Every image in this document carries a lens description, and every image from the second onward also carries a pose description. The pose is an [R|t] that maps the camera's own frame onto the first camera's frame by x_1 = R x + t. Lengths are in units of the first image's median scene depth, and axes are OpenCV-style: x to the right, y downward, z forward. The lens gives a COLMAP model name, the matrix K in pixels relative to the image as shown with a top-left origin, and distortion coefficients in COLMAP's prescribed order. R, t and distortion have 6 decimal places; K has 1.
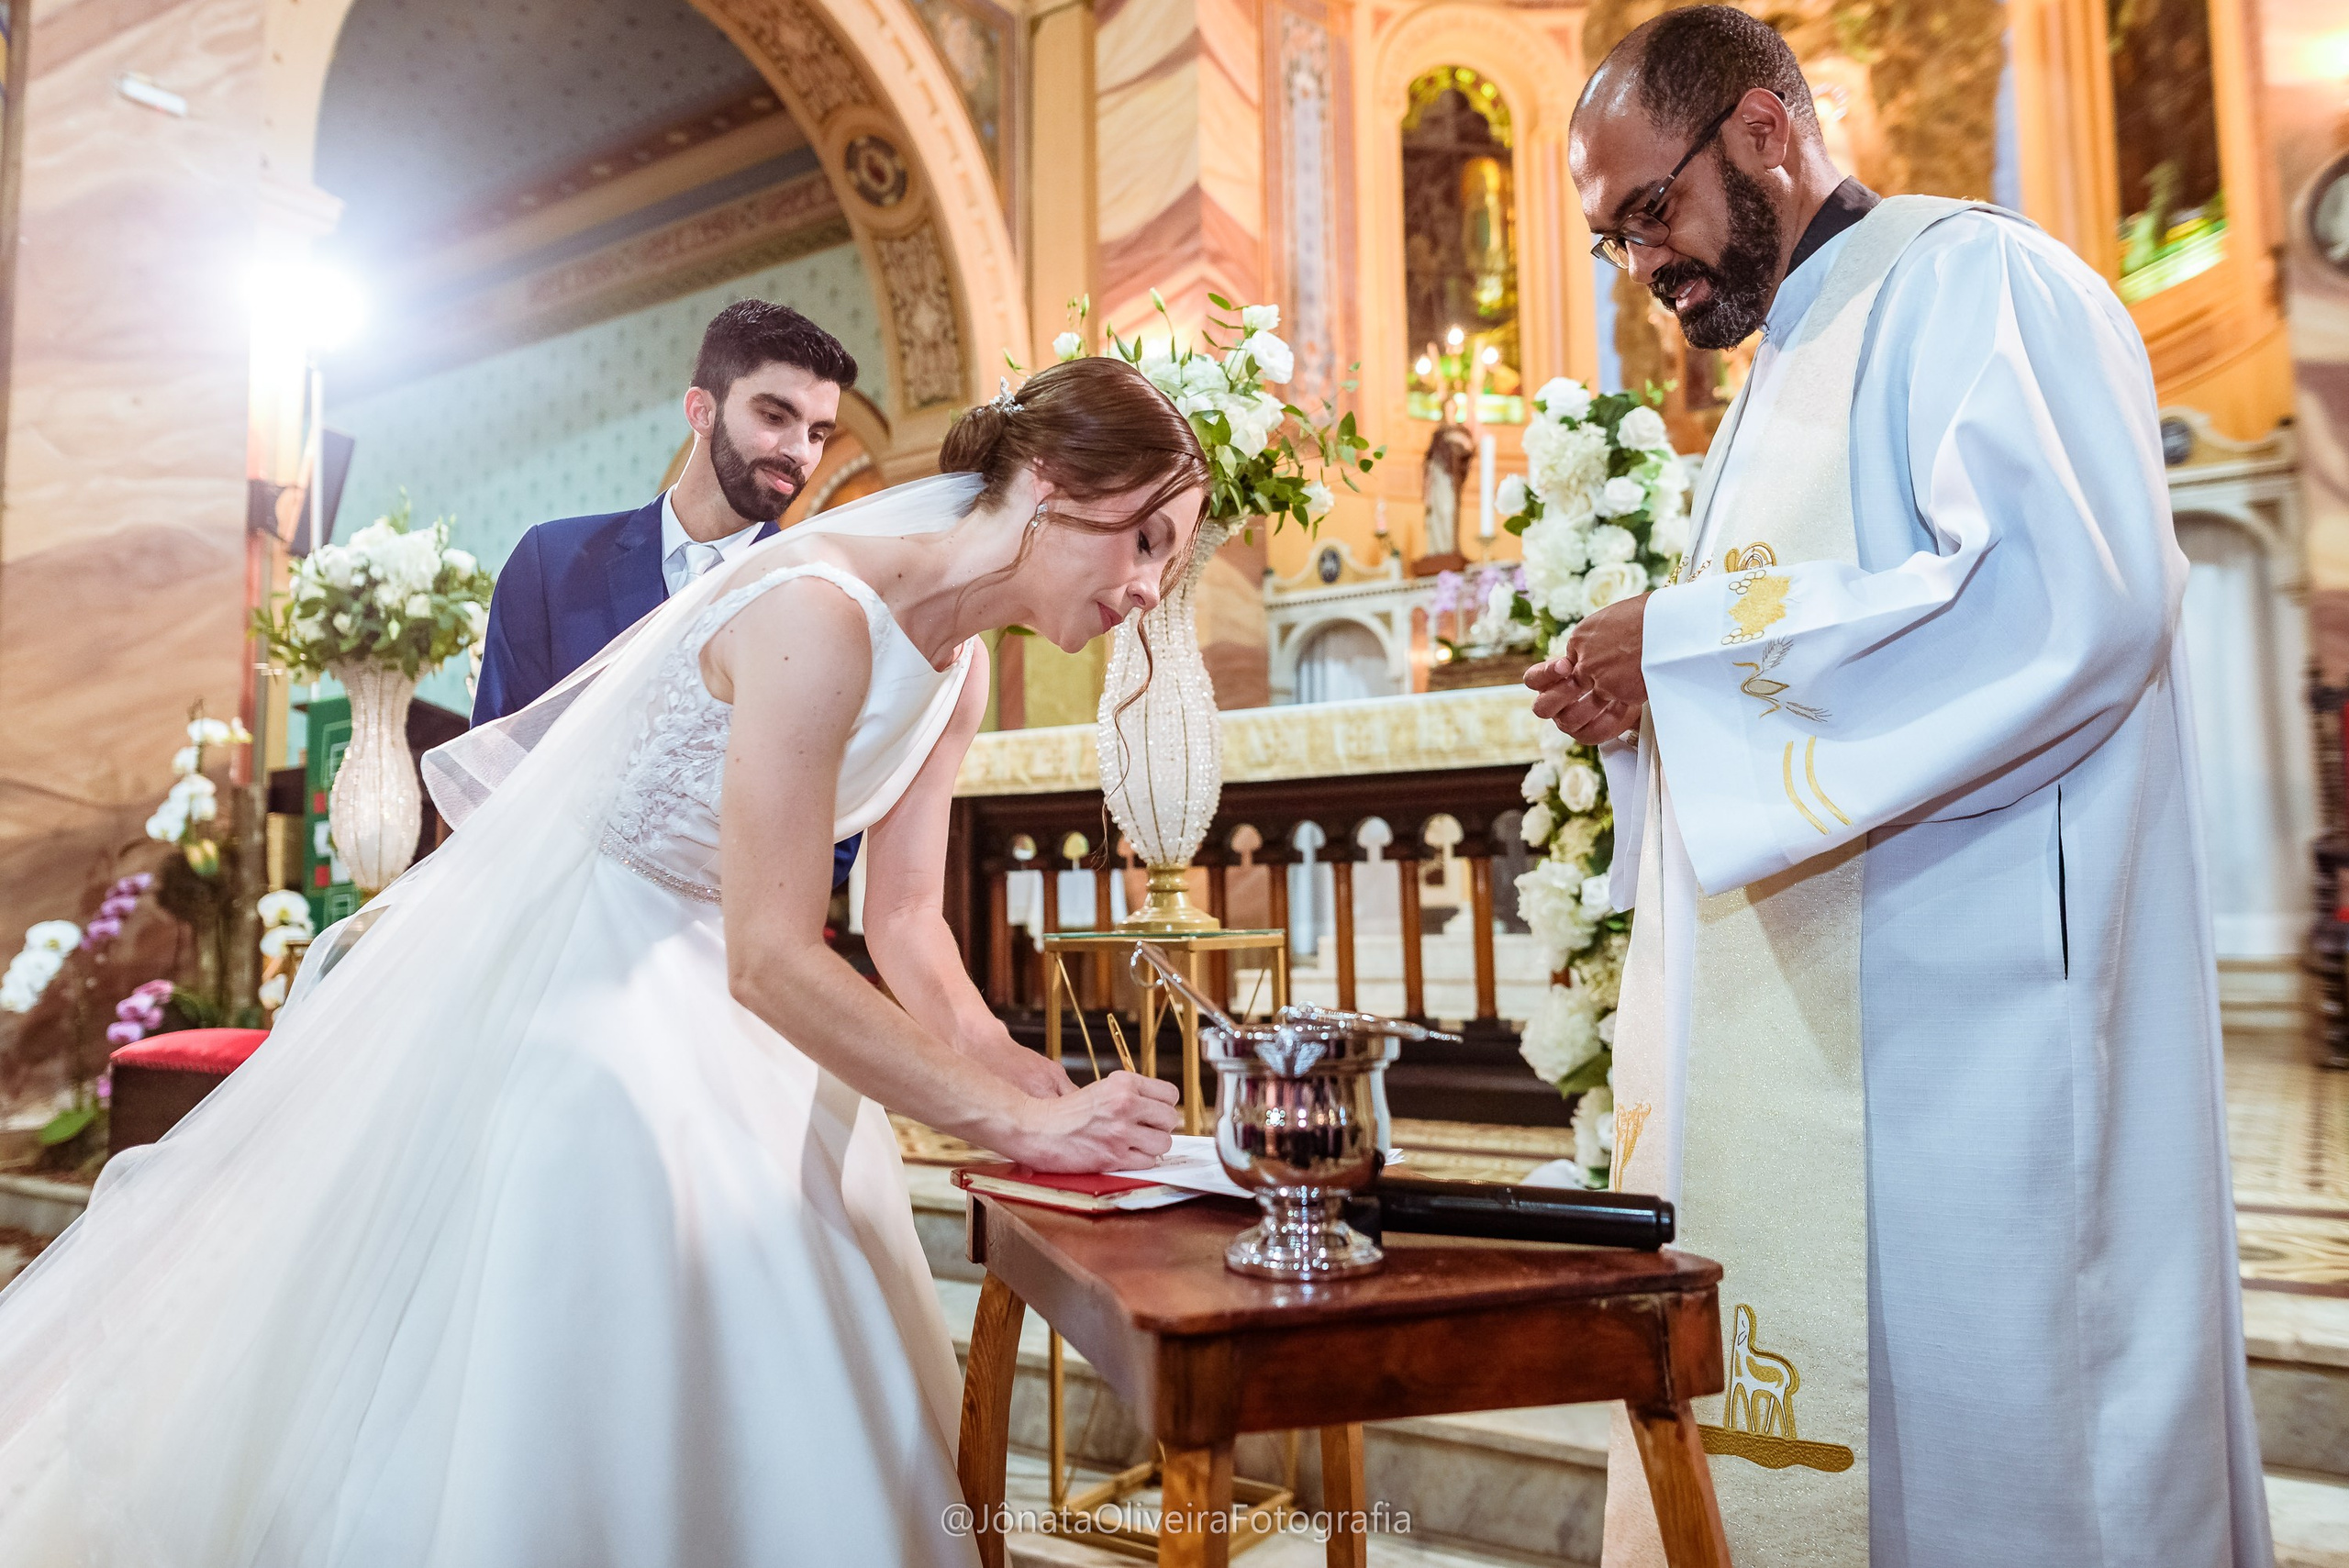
lens RADIAL K [[1701.9, 0, 1097.9], [0, 1701.9, 743.0], [0, 0, 1]] dist [0.003287, 0.002111]
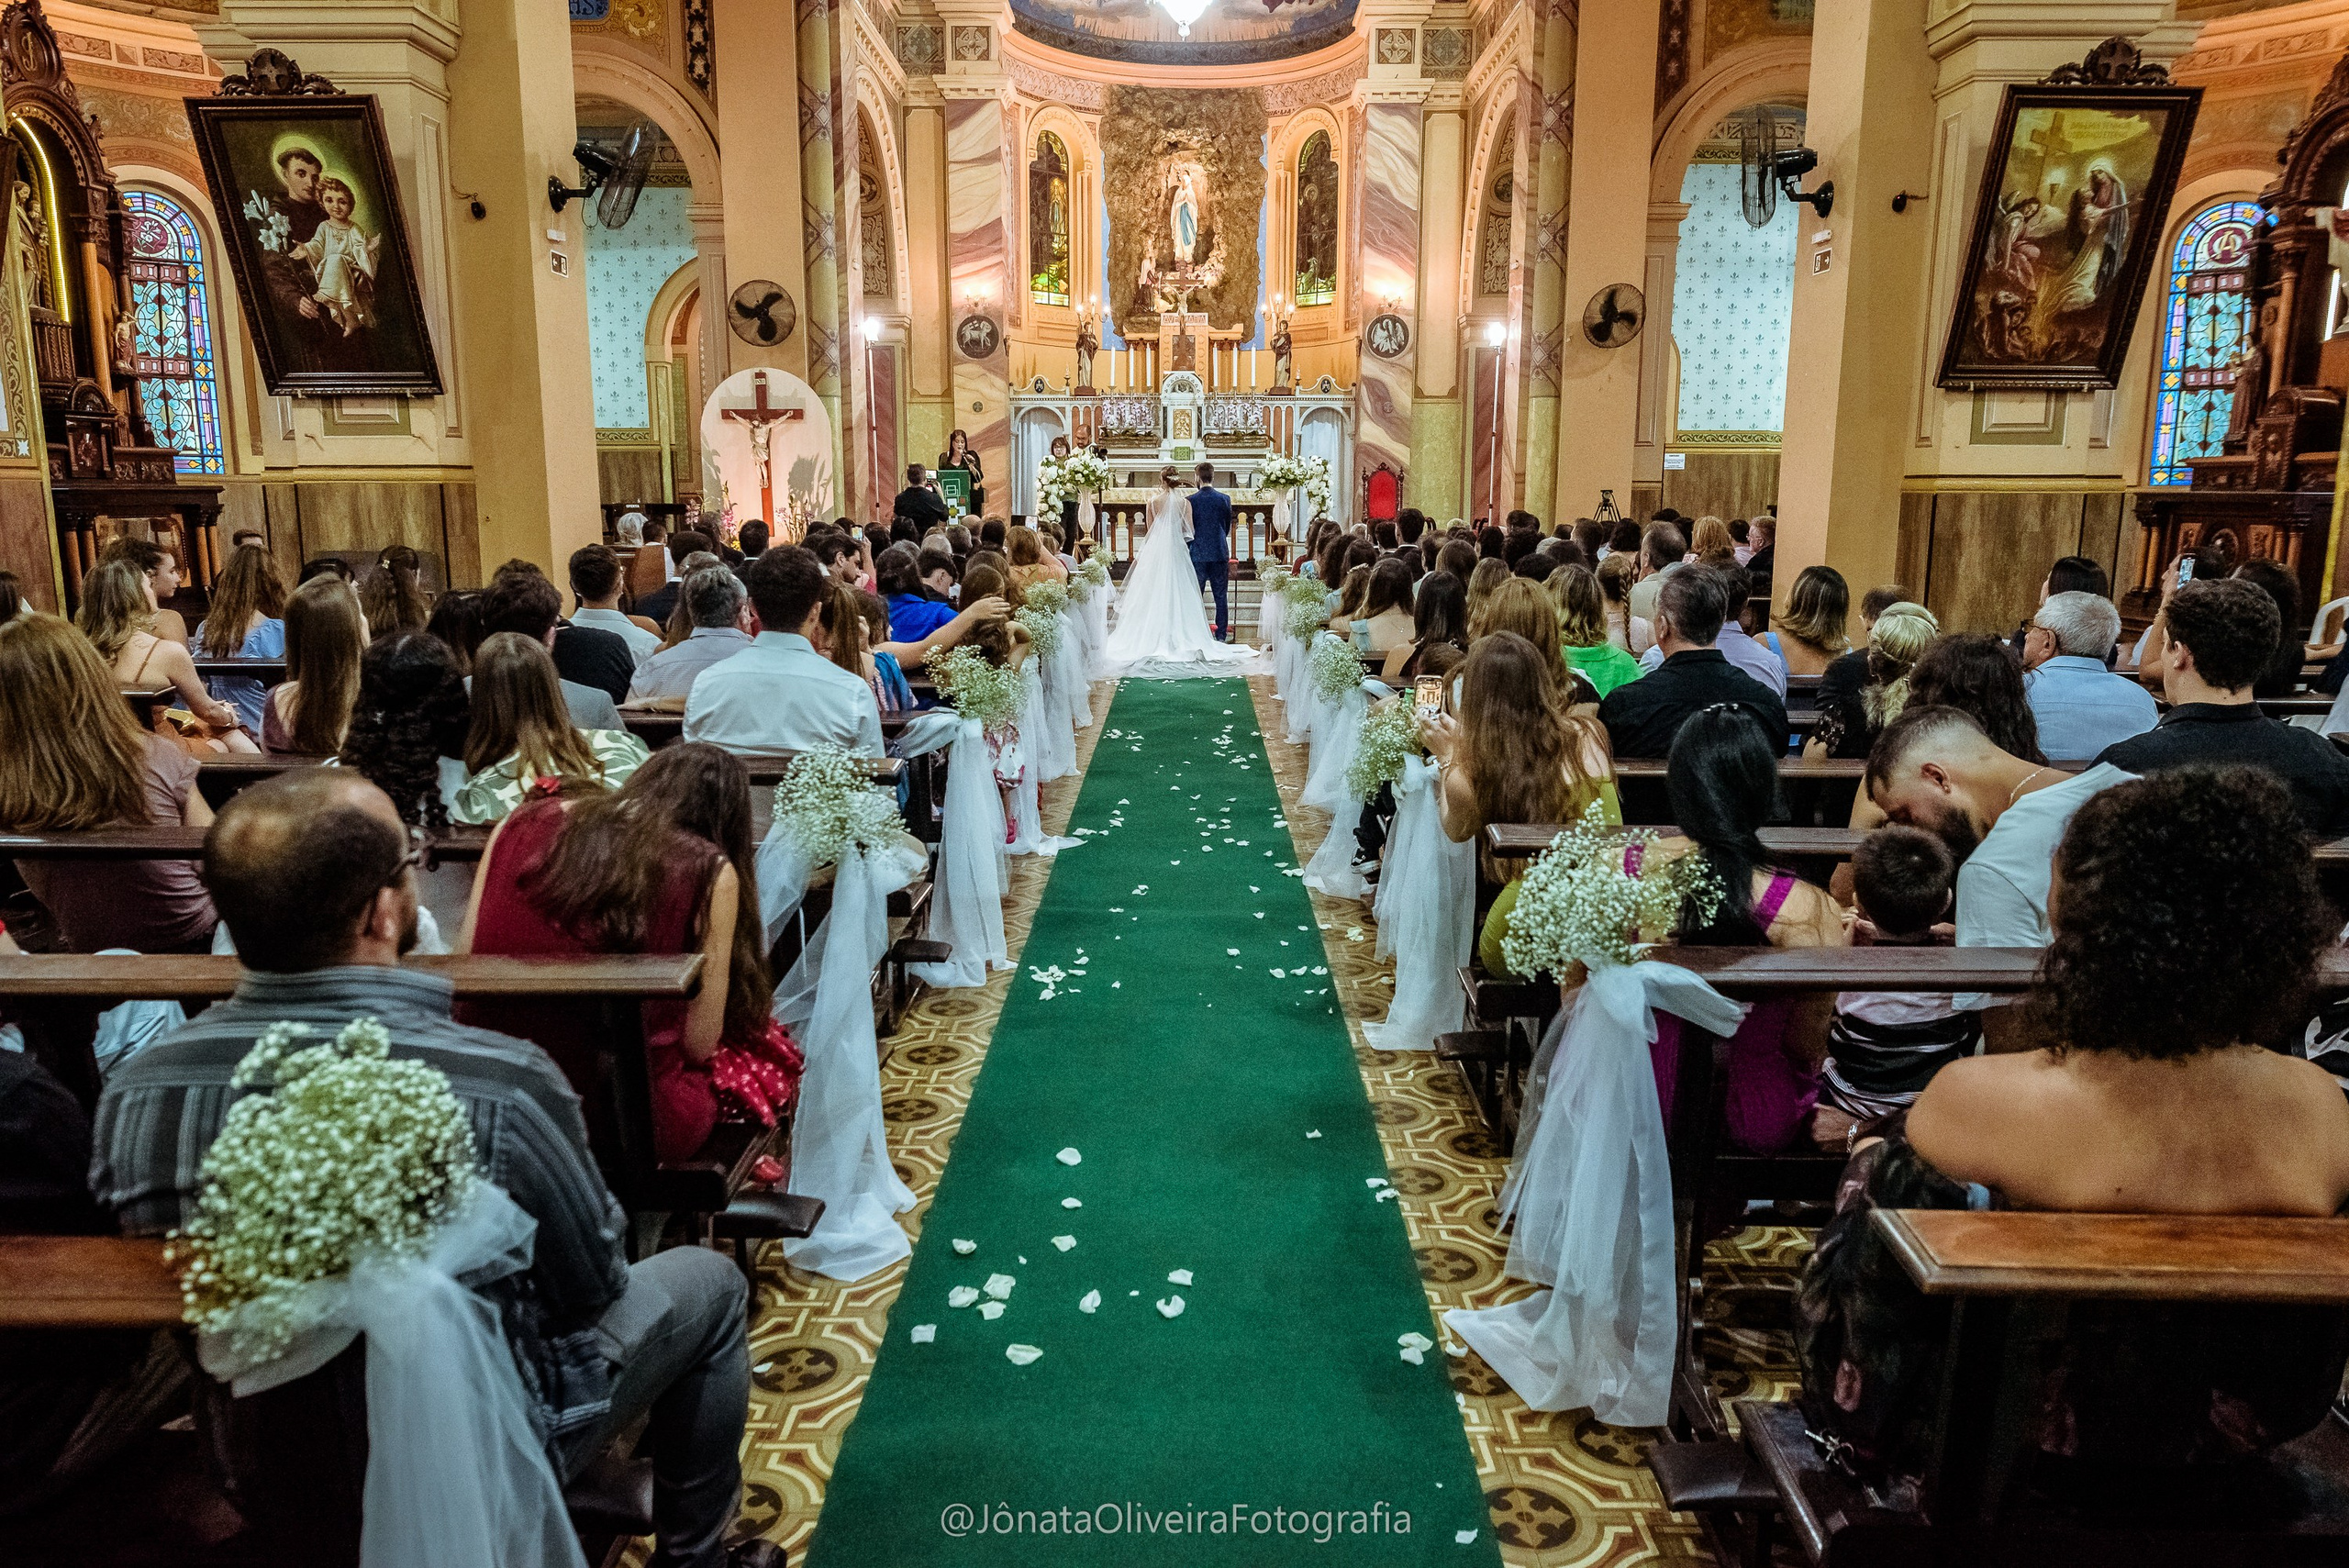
lens RADIAL K [[1609.4, 0, 1169.1], [0, 1609.4, 787.7], [0, 0, 1]] dist [0.003368, 0.003402]
pose [[0.819612, -0.089380, 0.565904, -2.024133], [-0.071239, 0.964191, 0.255463, -0.280686], [-0.568472, -0.249695, 0.783895, -2.042003]]
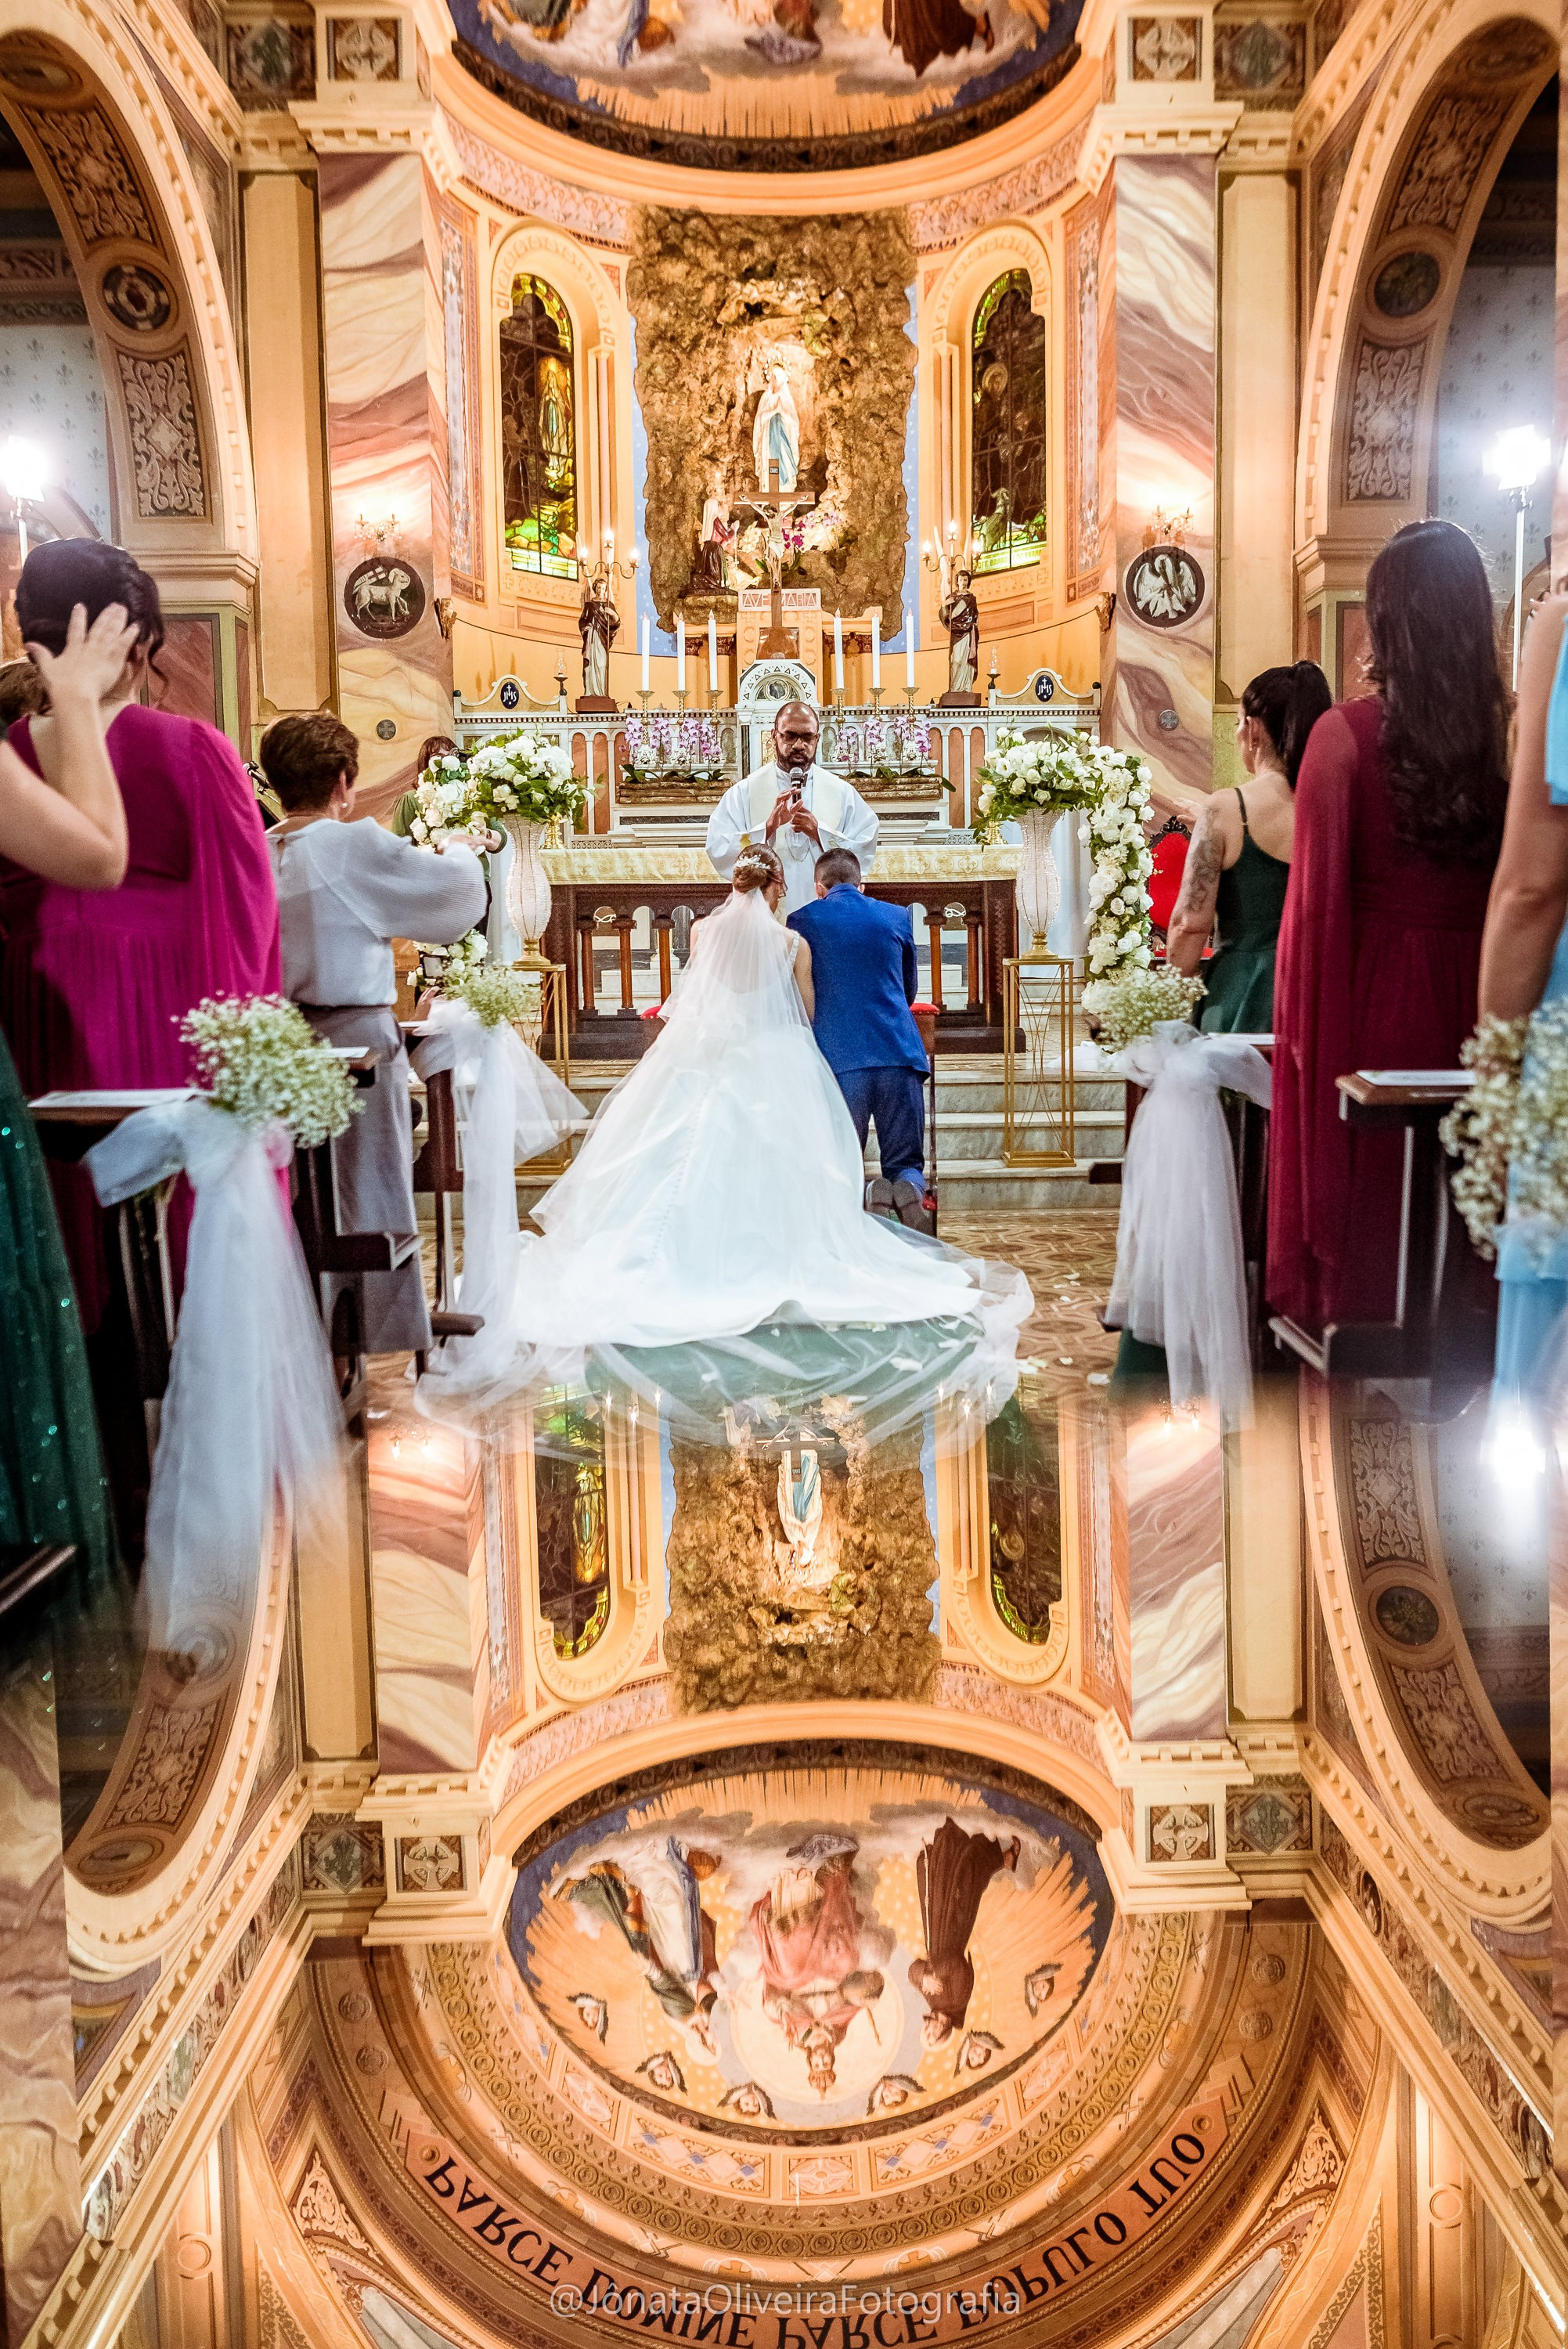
lens RADIAL K [[1742.8, 0, 815.4], [0, 1742.8, 1081.2], [0, 0, 1]] dist [0.004230, 0.002200]
pose [[0.804679, -0.044328, 0.592054, -0.910281], [-0.056591, 0.986942, 0.150807, -0.046219], [-0.591008, -0.154856, 0.791663, -0.497828]]
